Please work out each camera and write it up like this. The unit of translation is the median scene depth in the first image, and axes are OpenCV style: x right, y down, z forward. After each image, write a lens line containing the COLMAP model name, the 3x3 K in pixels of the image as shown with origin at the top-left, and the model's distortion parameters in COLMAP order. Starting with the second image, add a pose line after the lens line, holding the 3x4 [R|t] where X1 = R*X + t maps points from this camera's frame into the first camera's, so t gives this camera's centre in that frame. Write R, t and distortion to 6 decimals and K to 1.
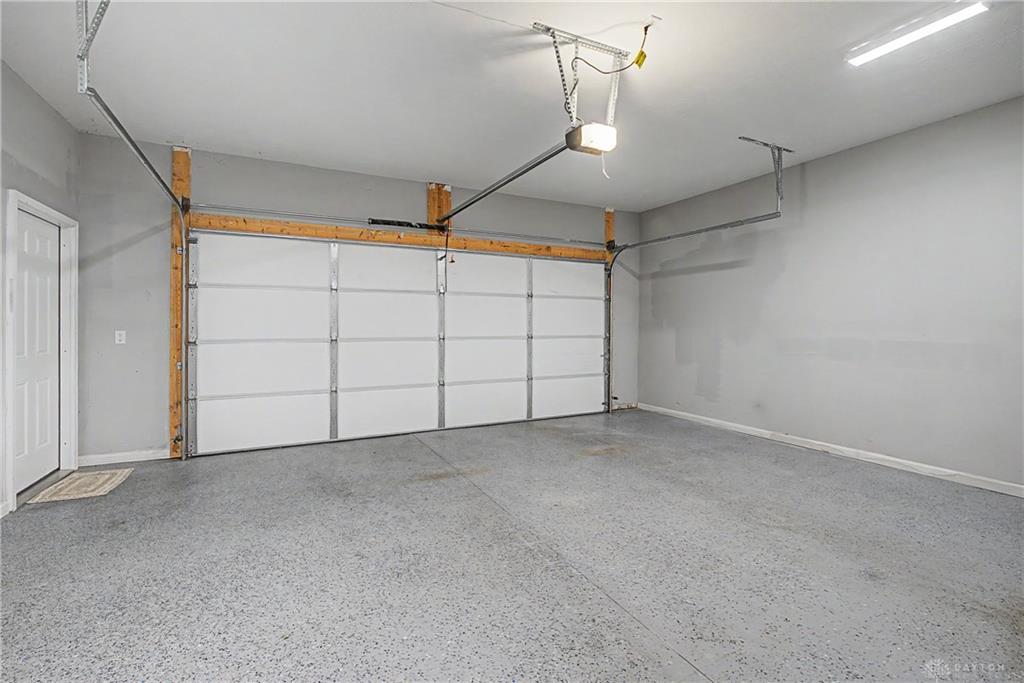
lens RADIAL K [[458.3, 0, 510.6], [0, 458.3, 332.1], [0, 0, 1]] dist [-0.010180, 0.002198]
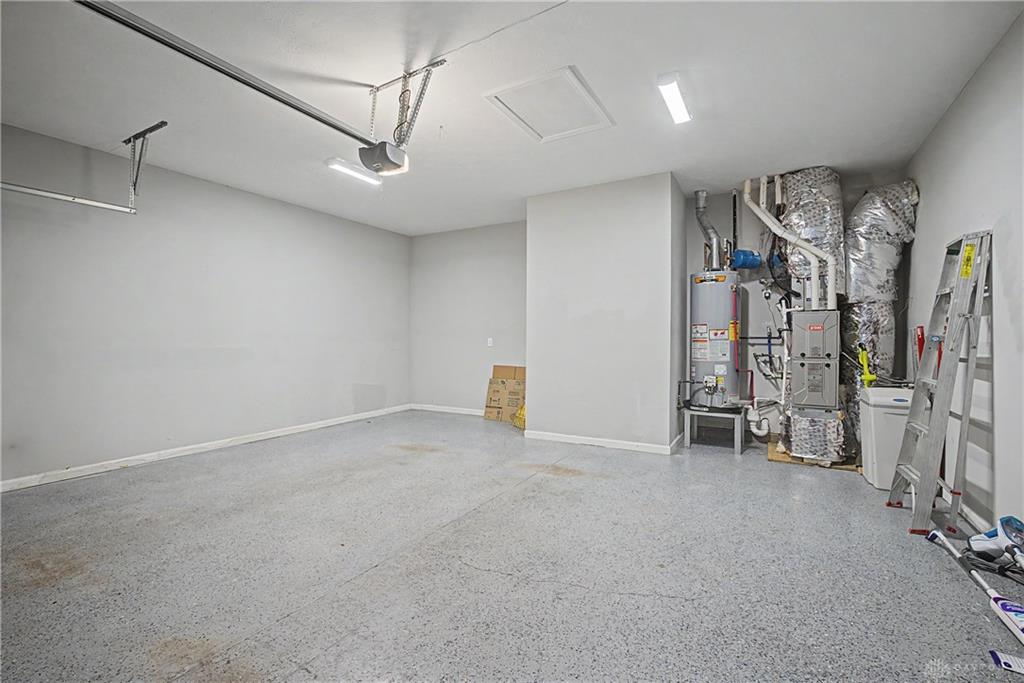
lens RADIAL K [[458.3, 0, 510.8], [0, 458.3, 339.1], [0, 0, 1]] dist [-0.010180, 0.002198]
pose [[-0.551605, -0.005219, 0.834089, -1.030820], [0.013231, 0.999800, 0.015005, -0.018943], [-0.834001, 0.019312, -0.551425, 1.582389]]
